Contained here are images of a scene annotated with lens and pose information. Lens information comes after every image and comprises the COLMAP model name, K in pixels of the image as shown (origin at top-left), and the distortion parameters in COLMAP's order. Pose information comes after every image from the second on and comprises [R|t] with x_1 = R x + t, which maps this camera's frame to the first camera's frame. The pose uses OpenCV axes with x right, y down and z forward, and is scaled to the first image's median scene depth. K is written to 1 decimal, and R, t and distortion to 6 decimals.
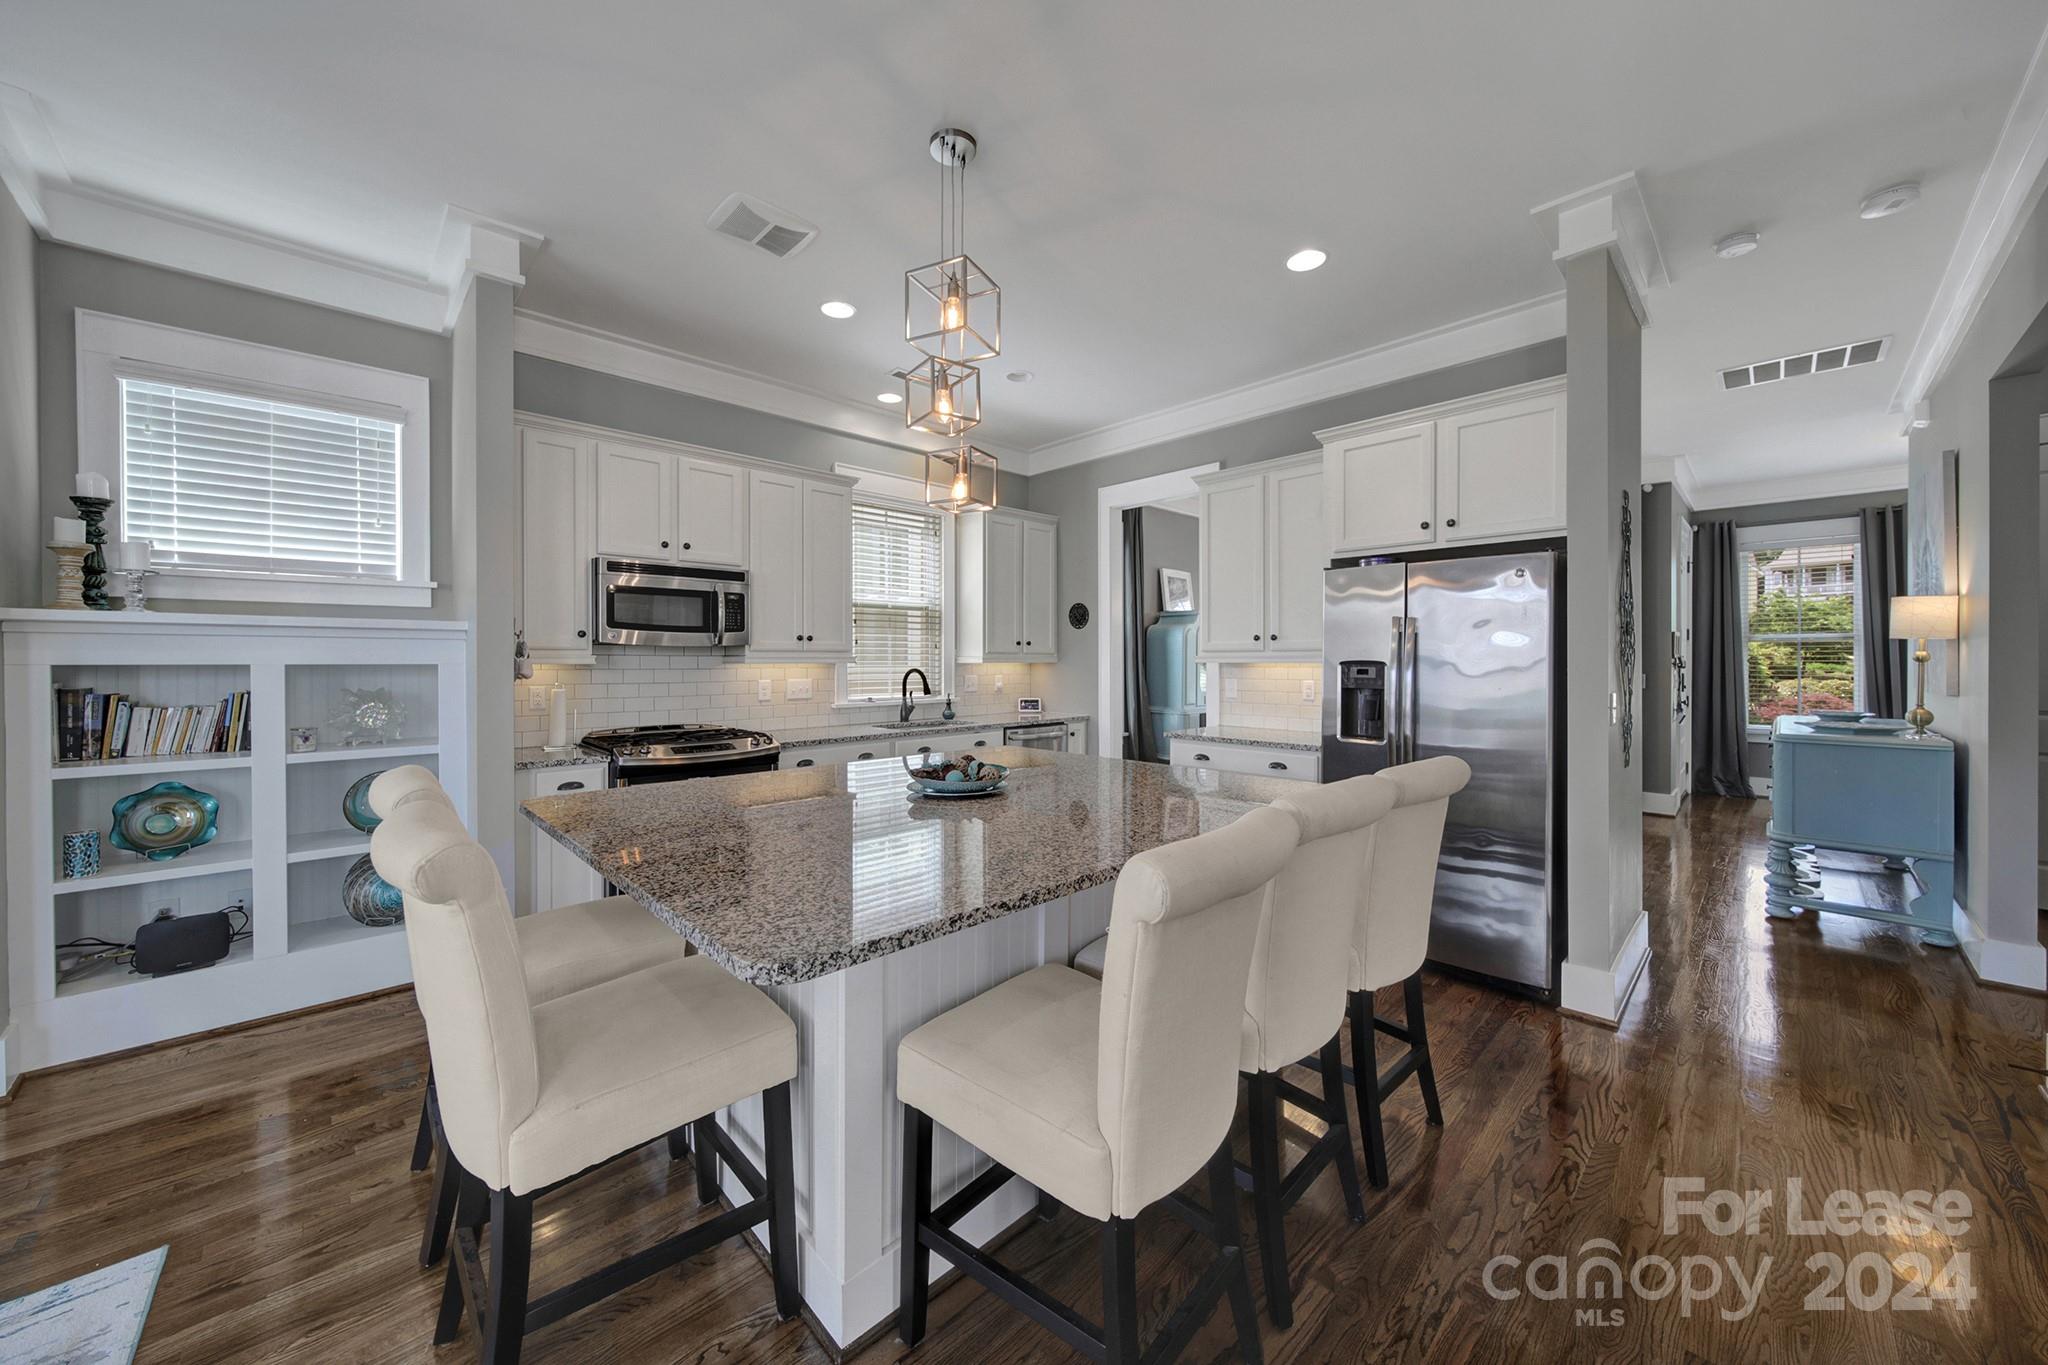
lens RADIAL K [[727.0, 0, 1019.5], [0, 727.0, 665.7], [0, 0, 1]] dist [0.000060, -0.000152]
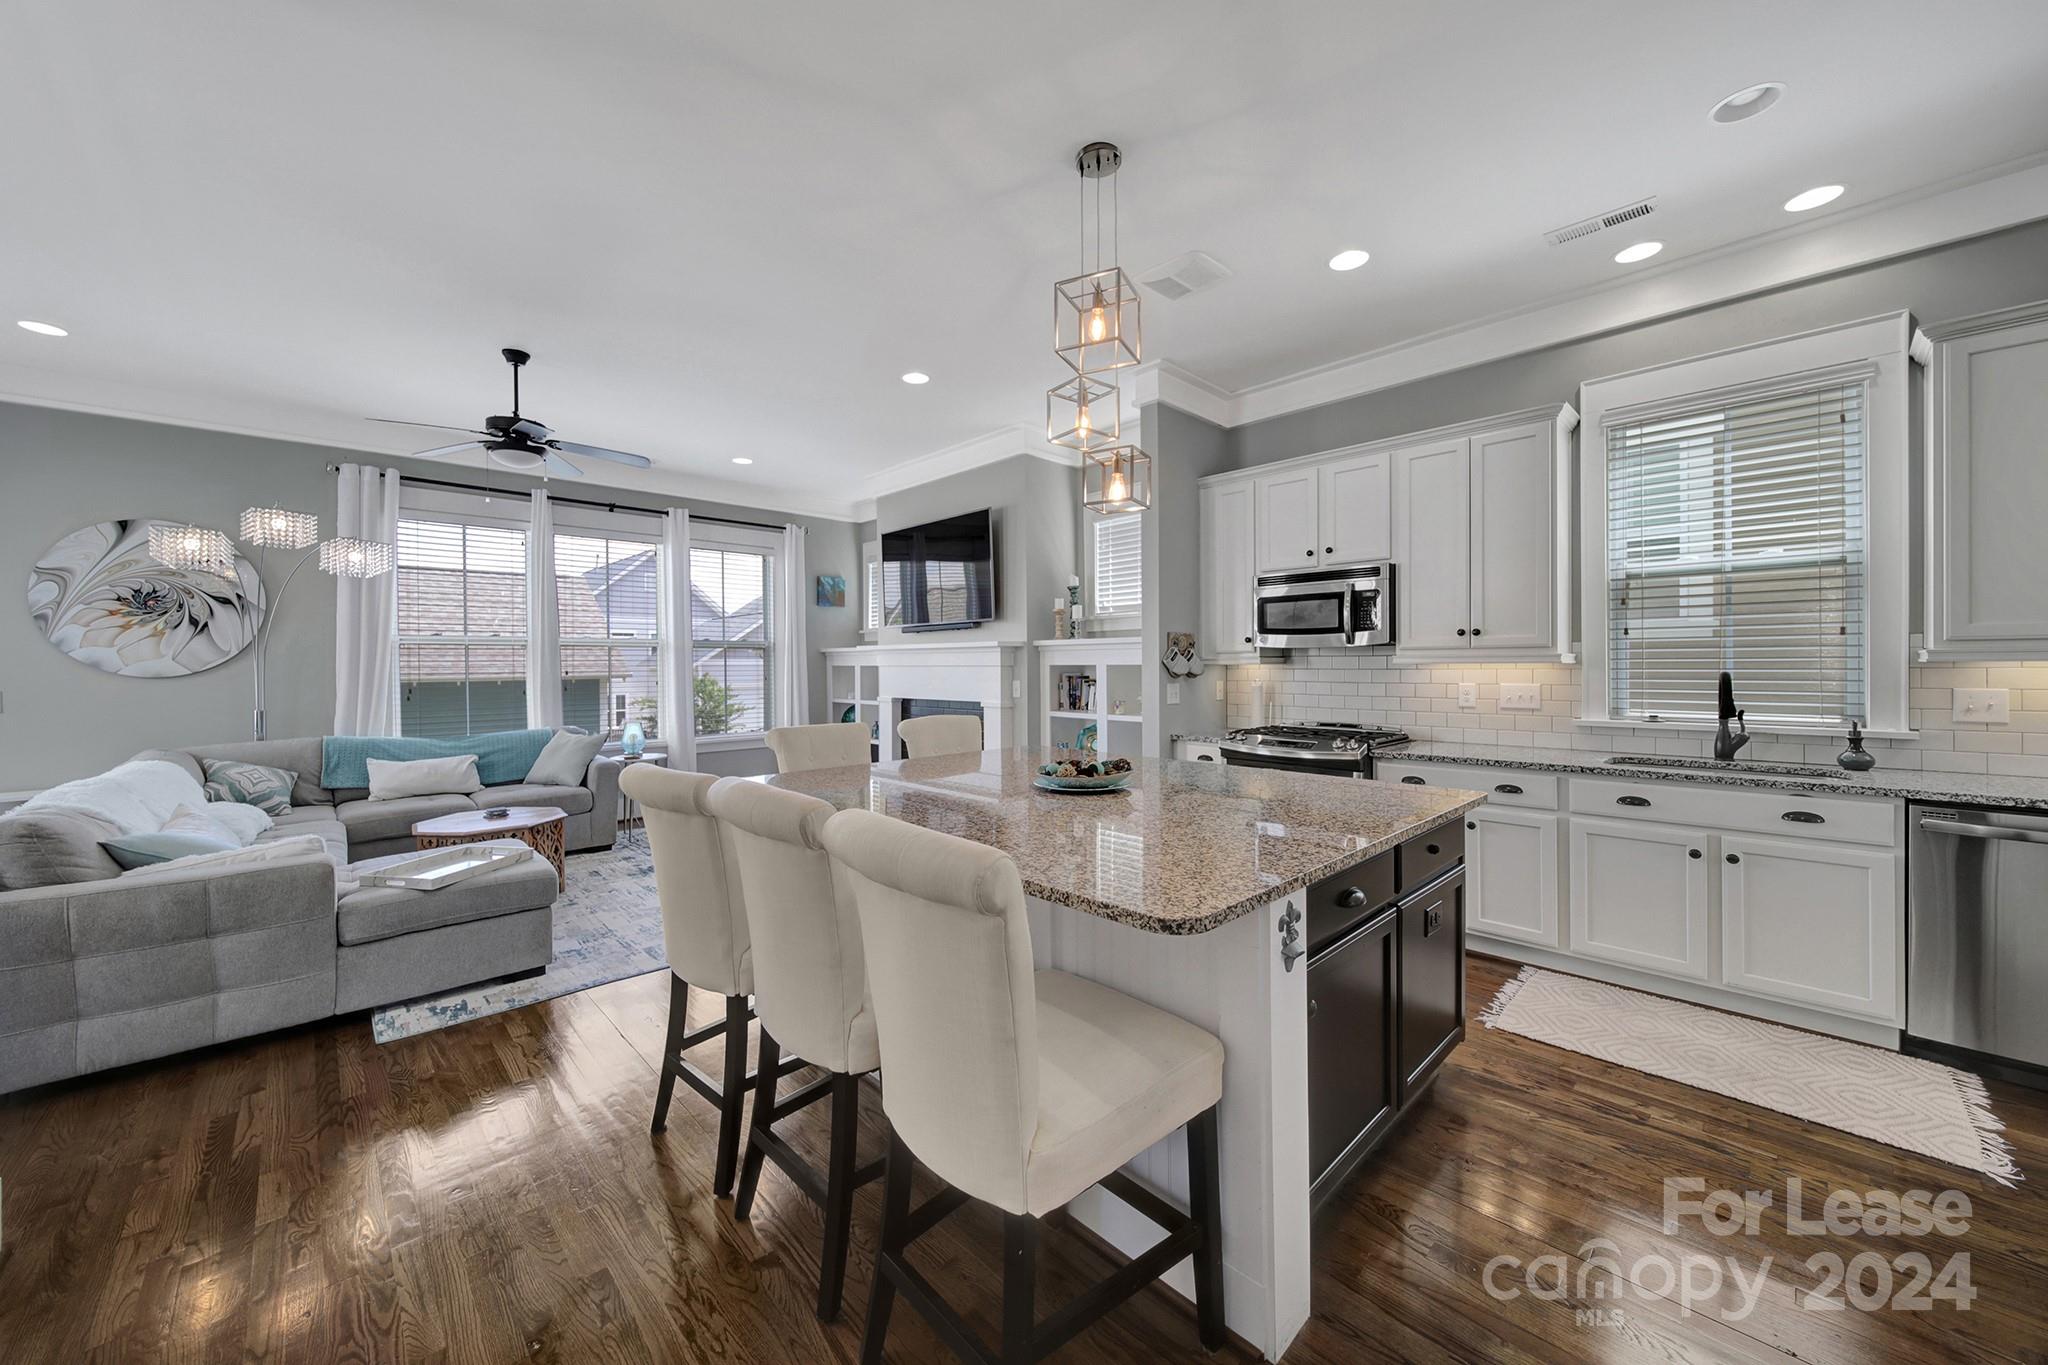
lens RADIAL K [[745.8, 0, 1013.2], [0, 745.8, 667.7], [0, 0, 1]] dist [-0.004598, -0.000135]
pose [[0.001295, 0.006708, -0.999977, 0.696781], [-0.000521, 0.999977, 0.006707, -0.005006], [0.999999, 0.000512, 0.001298, 0.635964]]
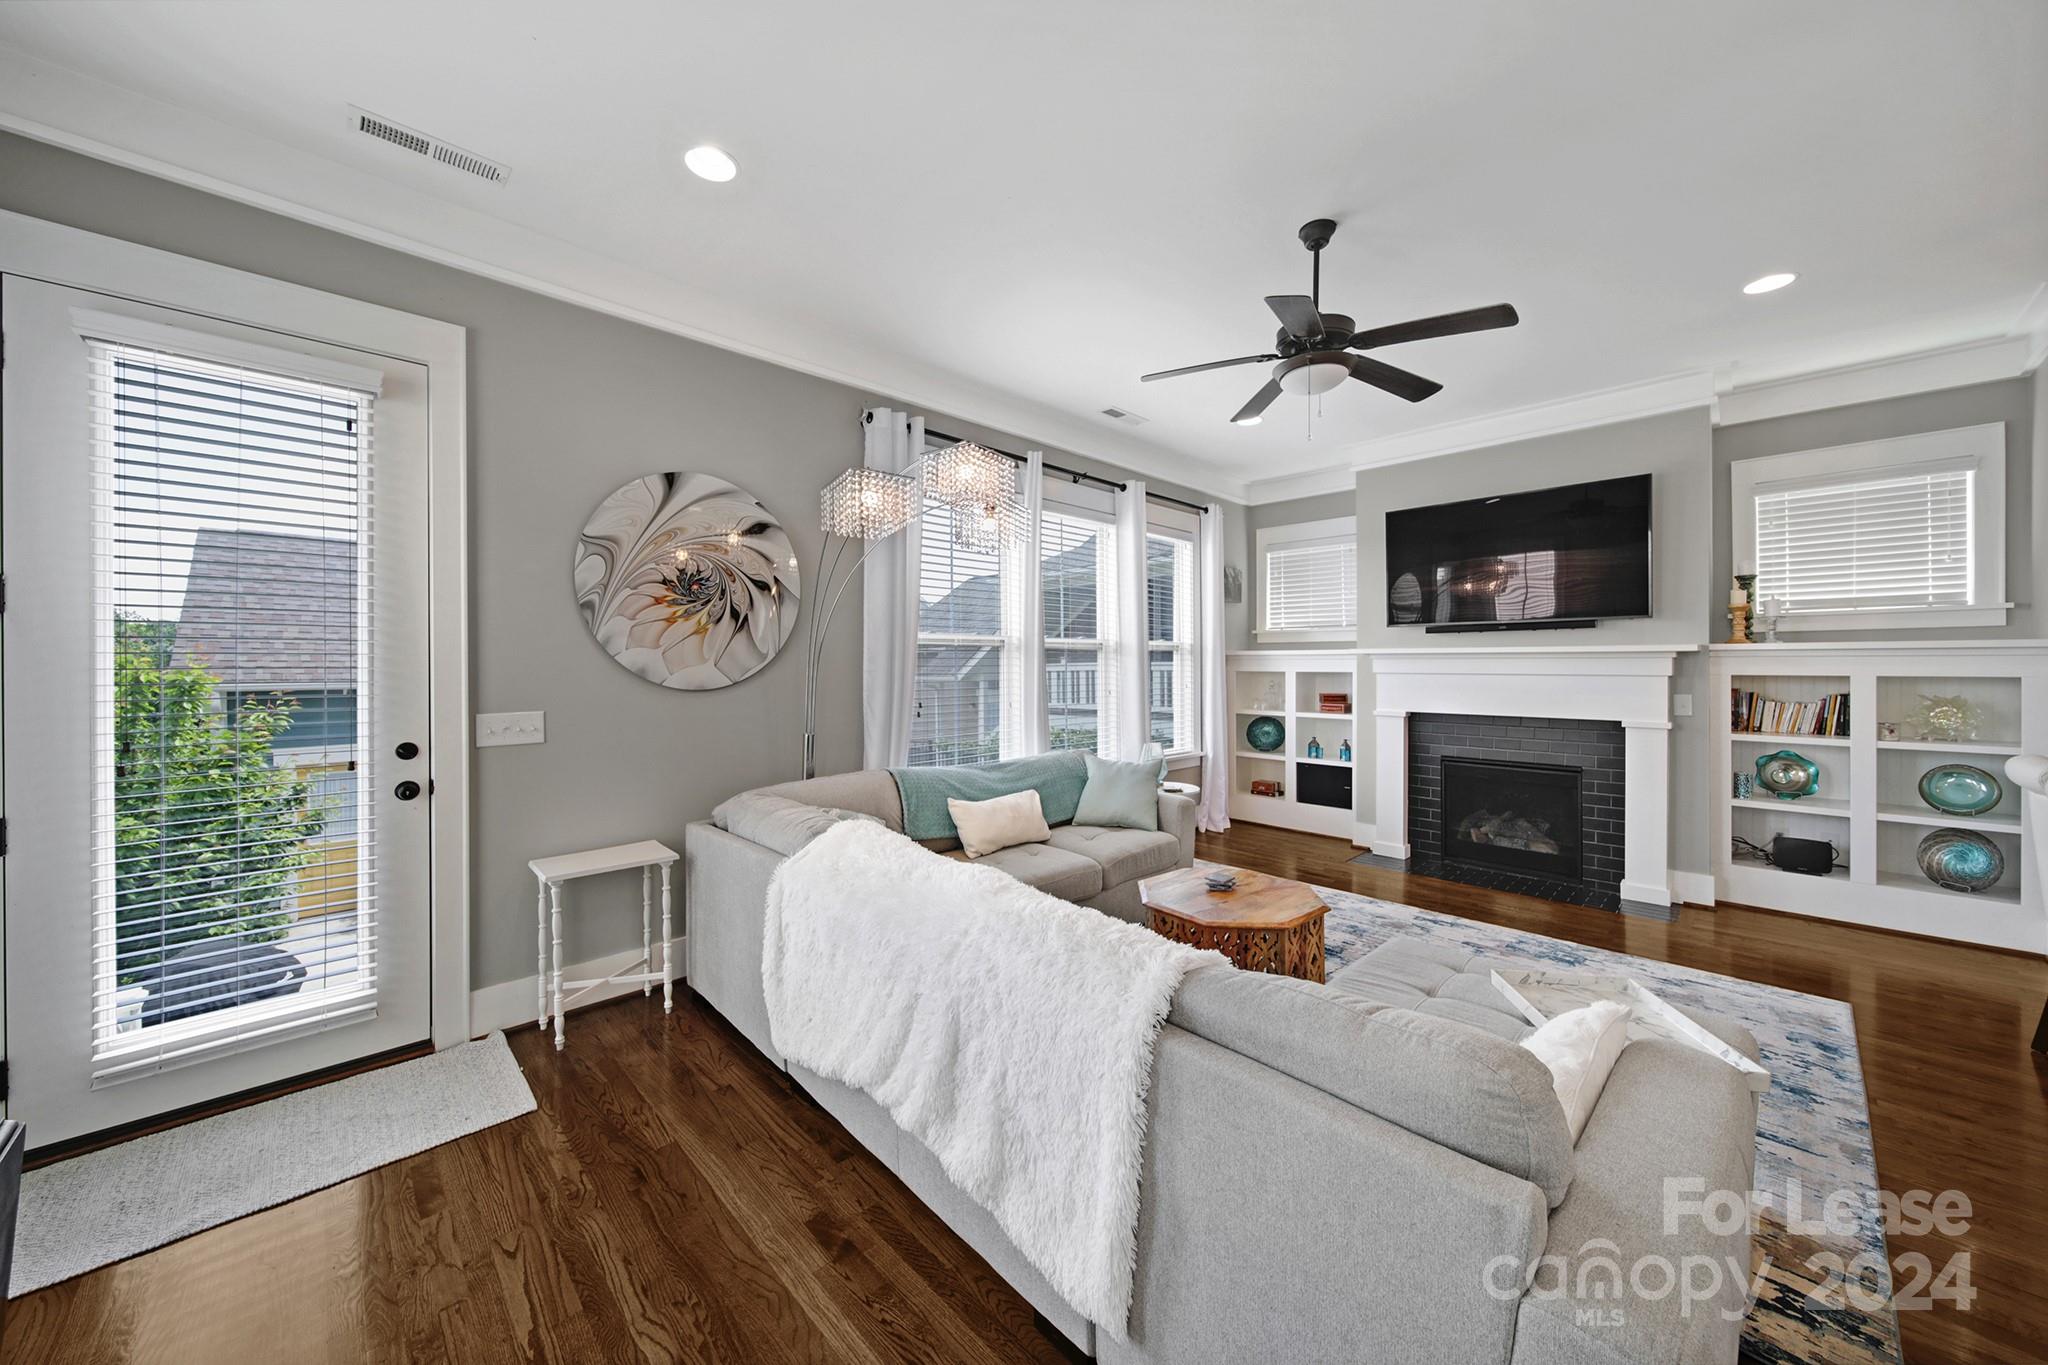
lens RADIAL K [[727.0, 0, 1019.5], [0, 727.0, 665.7], [0, 0, 1]] dist [0.000060, -0.000152]
pose [[0.008319, 0.002419, -0.999962, 0.303324], [-0.004631, 0.999986, 0.002380, -0.014242], [0.999955, 0.004611, 0.008330, -0.539524]]
